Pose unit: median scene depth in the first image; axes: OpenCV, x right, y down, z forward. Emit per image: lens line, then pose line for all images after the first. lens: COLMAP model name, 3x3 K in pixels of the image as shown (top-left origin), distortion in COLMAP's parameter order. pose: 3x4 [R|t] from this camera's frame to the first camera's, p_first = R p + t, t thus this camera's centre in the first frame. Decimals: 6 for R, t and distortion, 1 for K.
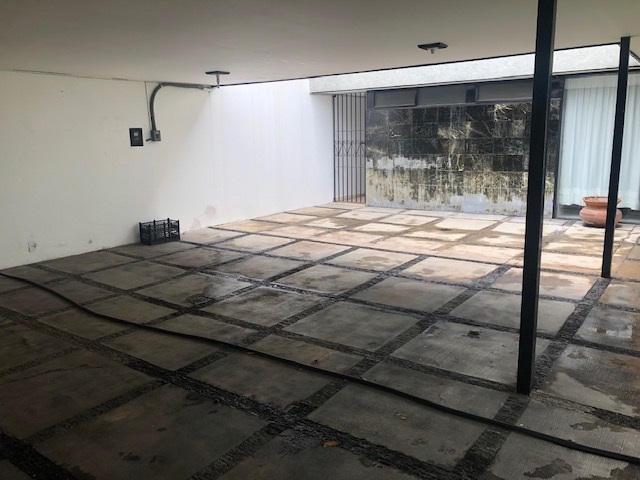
lens RADIAL K [[524.1, 0, 314.6], [0, 524.1, 241.6], [0, 0, 1]] dist [0.052672, -0.001272]
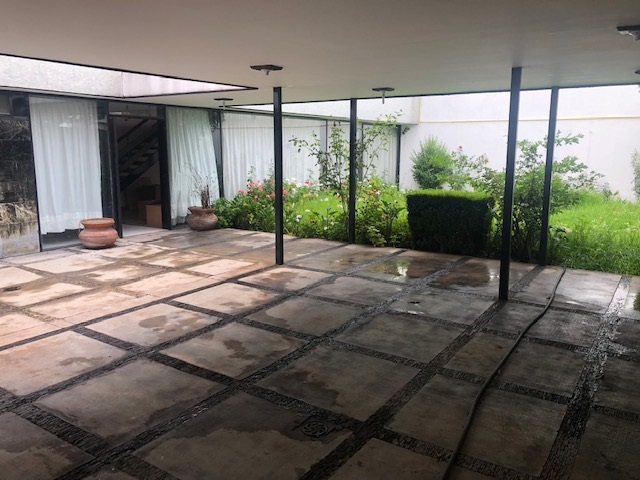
lens RADIAL K [[524.1, 0, 314.3], [0, 524.1, 237.0], [0, 0, 1]] dist [0.052672, -0.001272]
pose [[-0.046512, -0.155586, 0.986727, -0.839471], [0.196775, 0.967014, 0.161754, -0.218156], [-0.979345, 0.201687, -0.014362, 1.018782]]
